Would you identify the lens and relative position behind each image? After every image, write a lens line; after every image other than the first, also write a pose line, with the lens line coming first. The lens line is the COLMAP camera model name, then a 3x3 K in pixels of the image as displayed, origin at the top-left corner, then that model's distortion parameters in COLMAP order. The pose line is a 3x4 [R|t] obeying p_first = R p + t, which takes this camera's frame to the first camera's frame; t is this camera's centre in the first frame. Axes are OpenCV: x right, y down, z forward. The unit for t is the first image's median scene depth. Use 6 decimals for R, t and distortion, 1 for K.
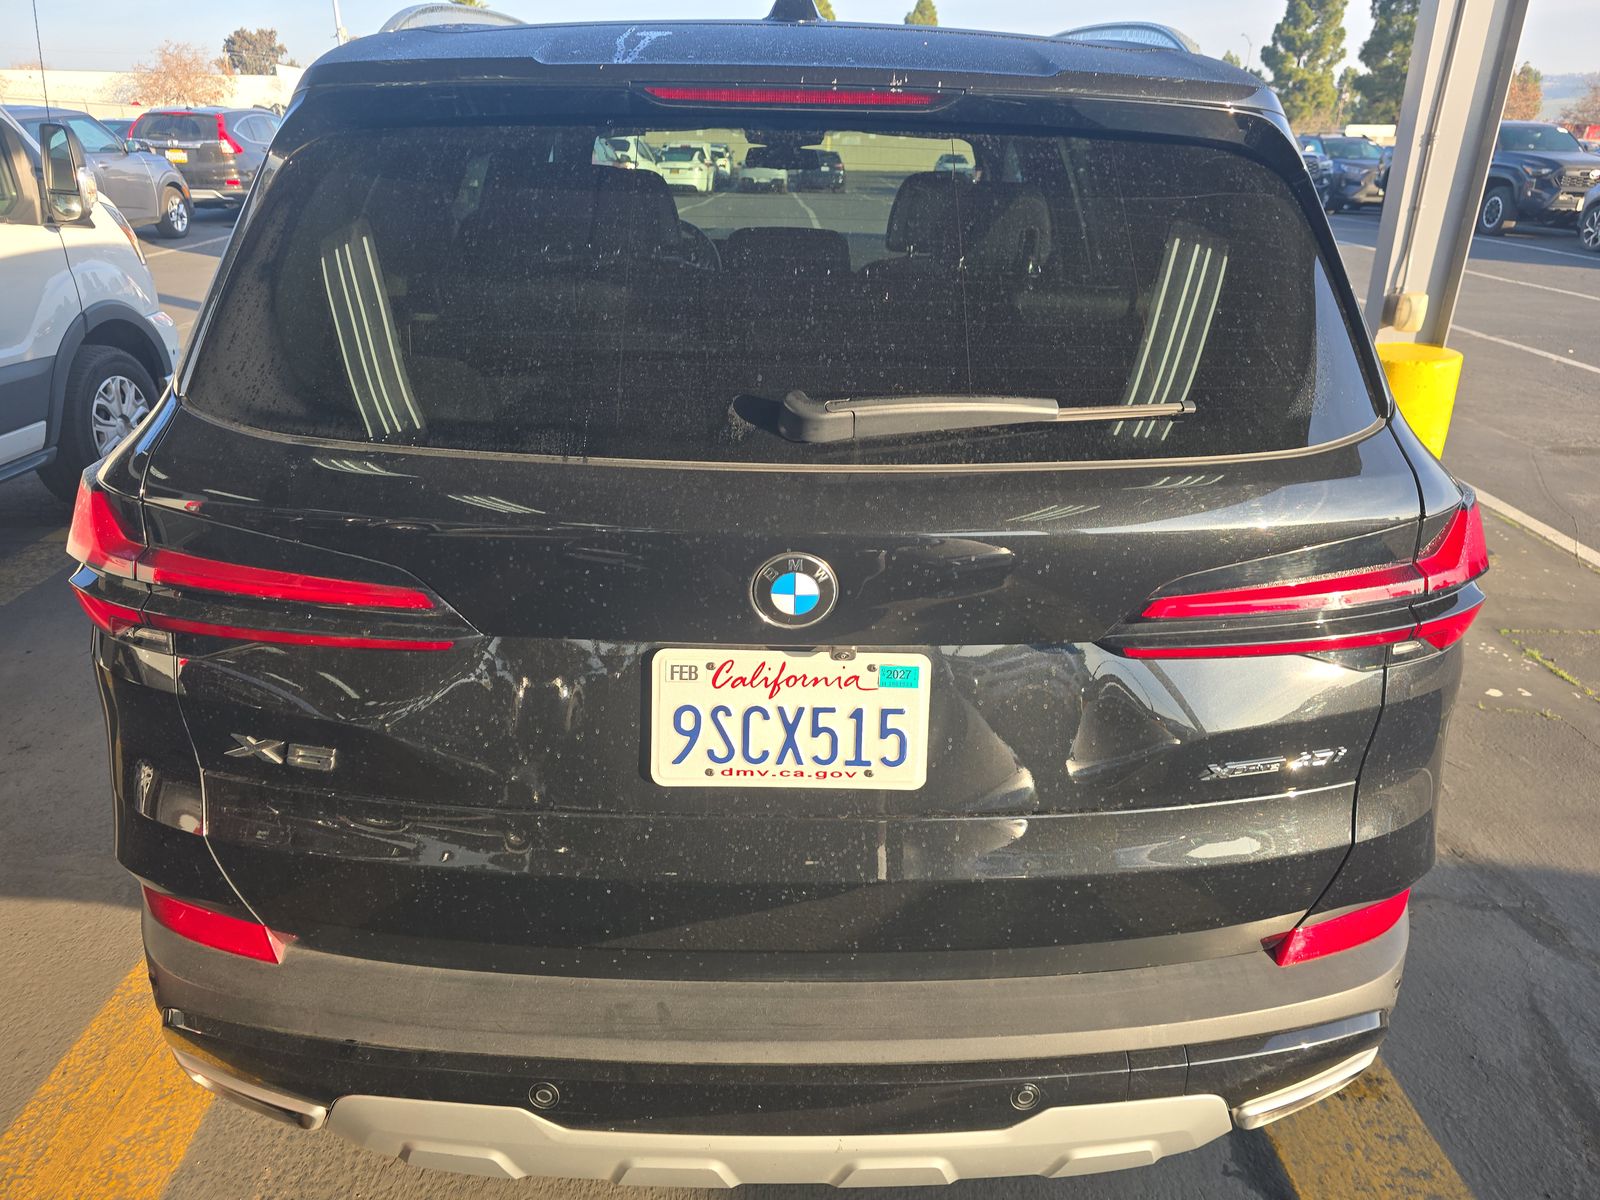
lens RADIAL K [[1059.1, 0, 793.0], [0, 1059.1, 607.0], [0, 0, 1]] dist [0.020177, -0.010380]
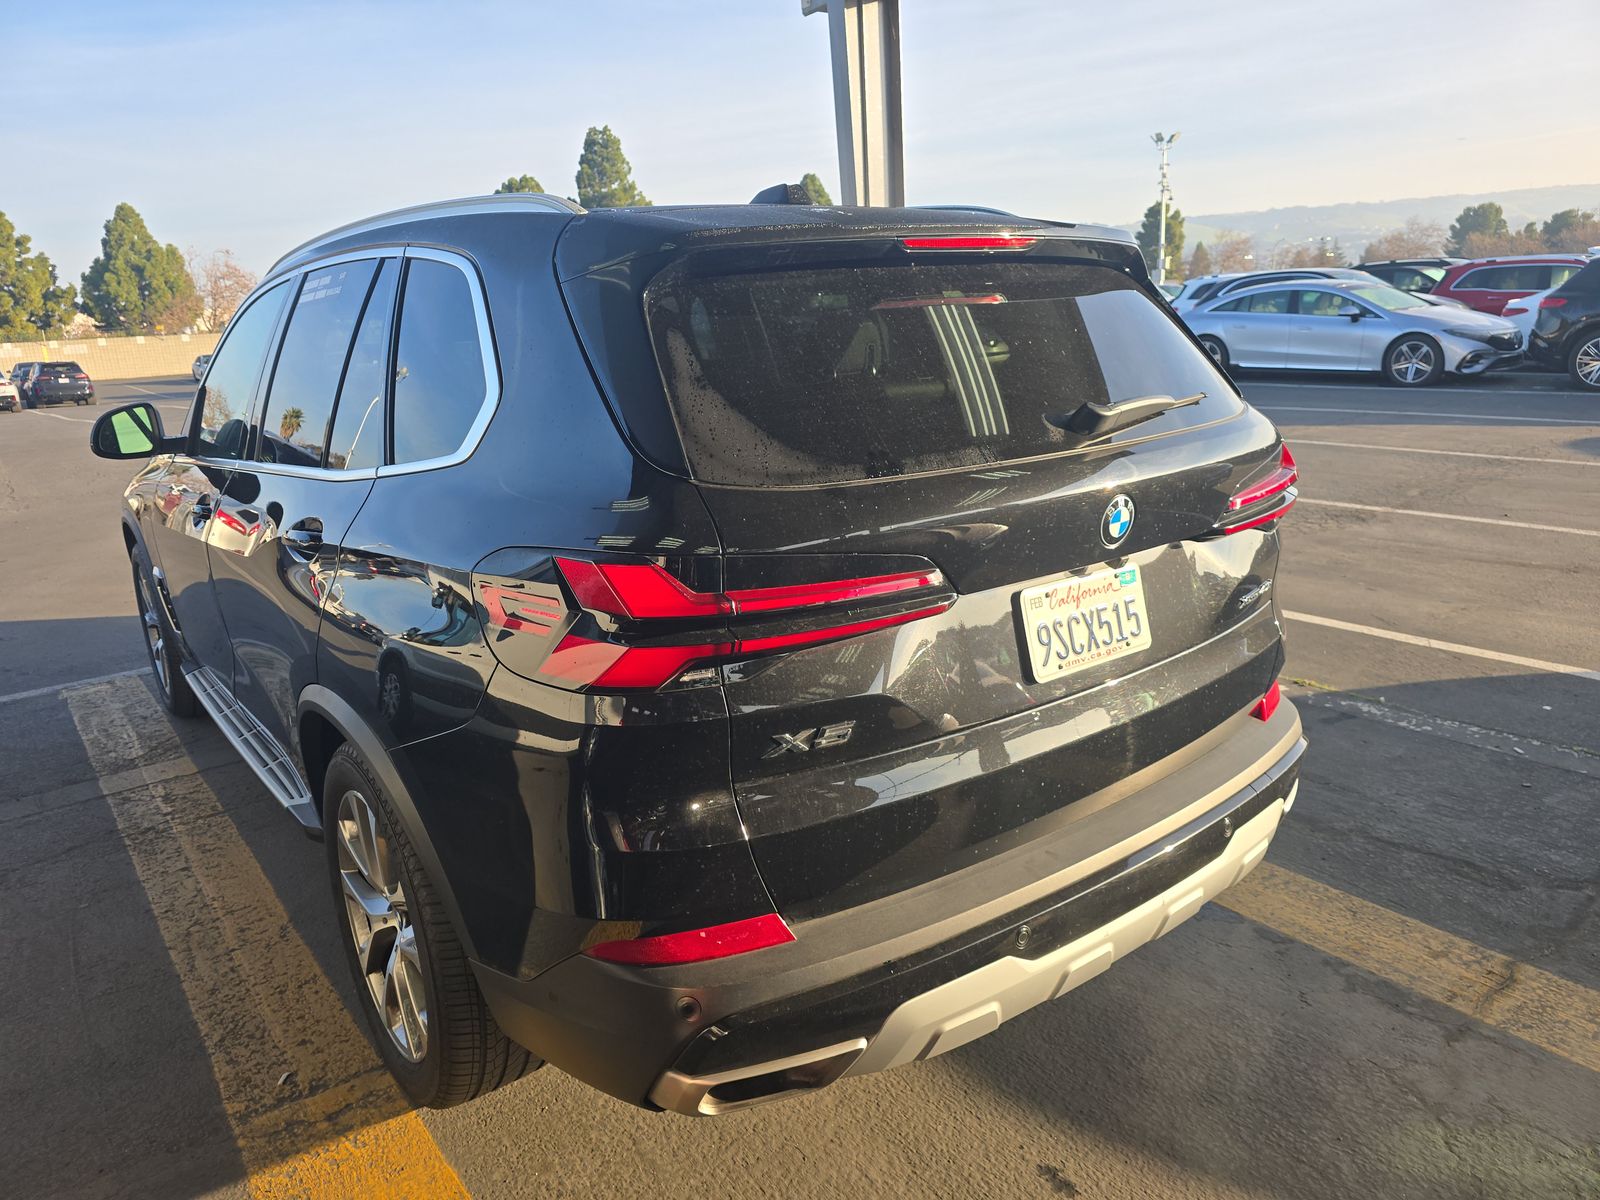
lens RADIAL K [[1059.1, 0, 790.5], [0, 1059.1, 597.0], [0, 0, 1]] dist [0.020177, -0.010380]
pose [[0.817902, -0.205506, 0.537404, -1.173157], [0.290550, 0.953716, -0.077497, 0.067178], [-0.496605, 0.219528, 0.839757, -0.085931]]
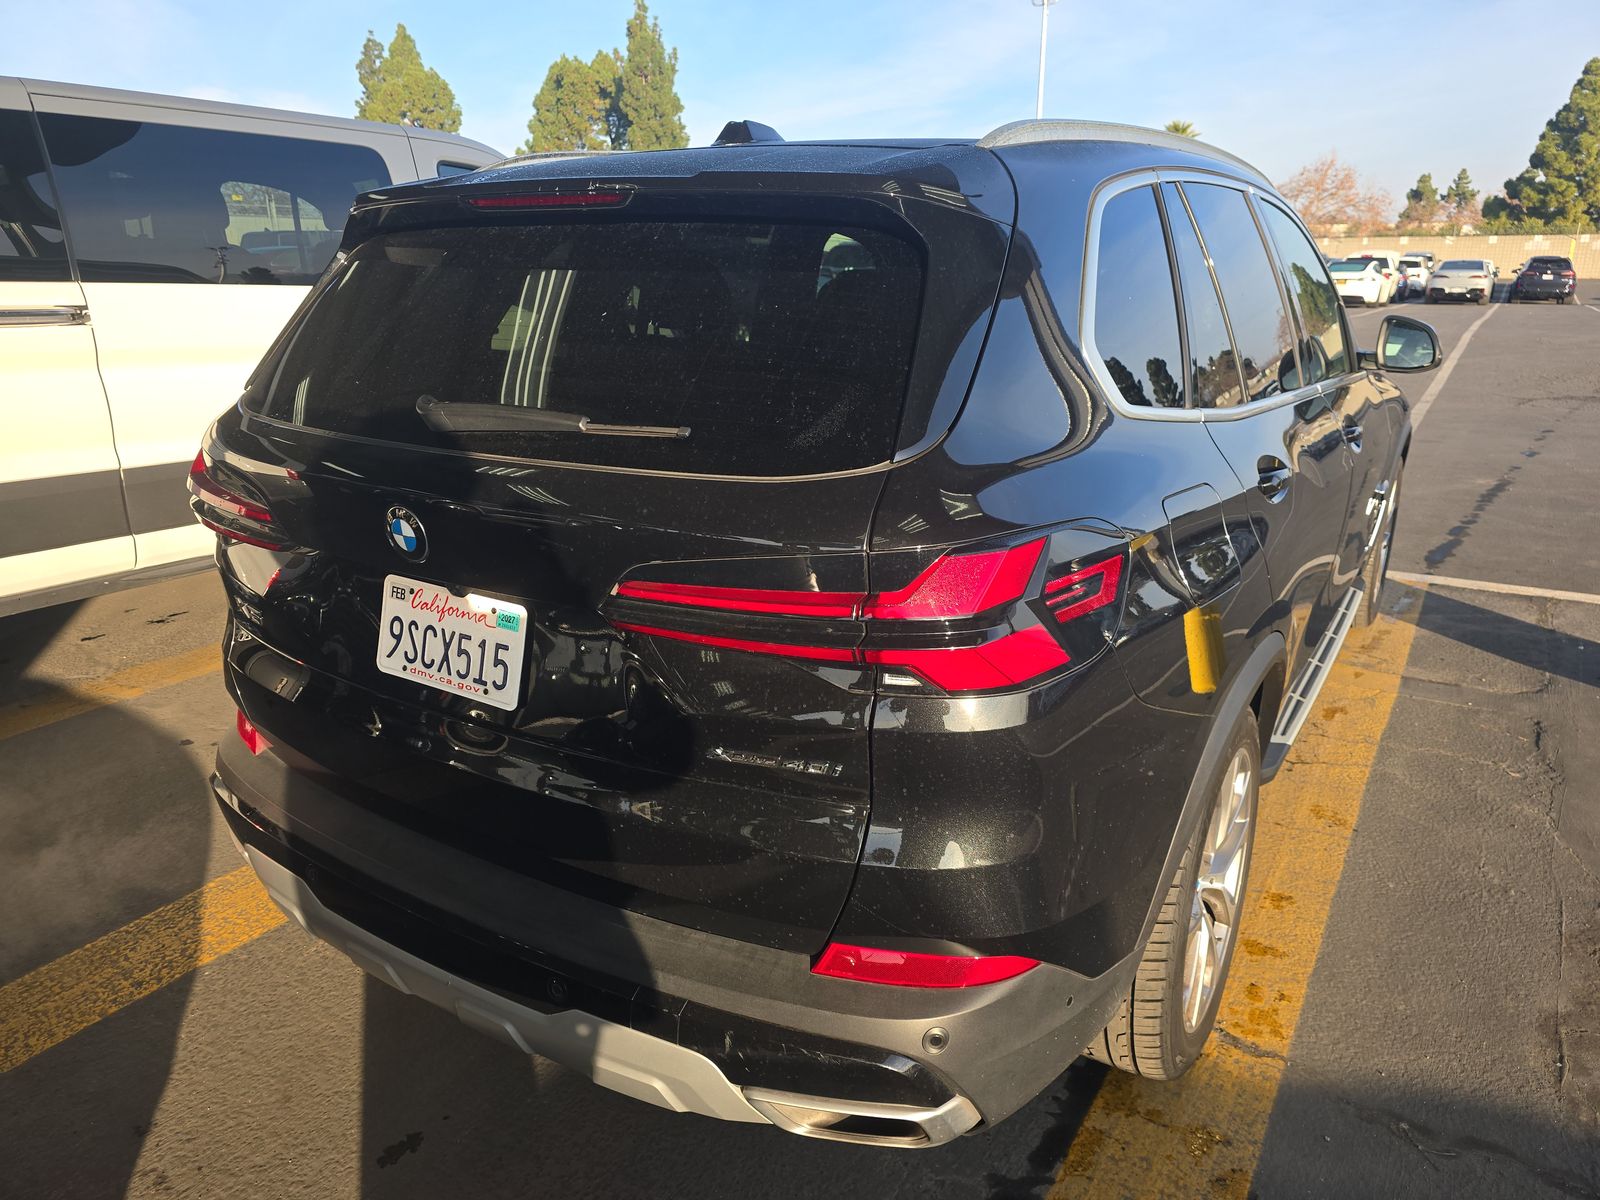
lens RADIAL K [[1059.1, 0, 800.3], [0, 1059.1, 596.6], [0, 0, 1]] dist [0.020177, -0.010380]
pose [[0.843440, 0.145478, -0.517151, 1.074375], [-0.198265, 0.978974, -0.047967, 0.027317], [0.499299, 0.142990, 0.854549, 0.051431]]
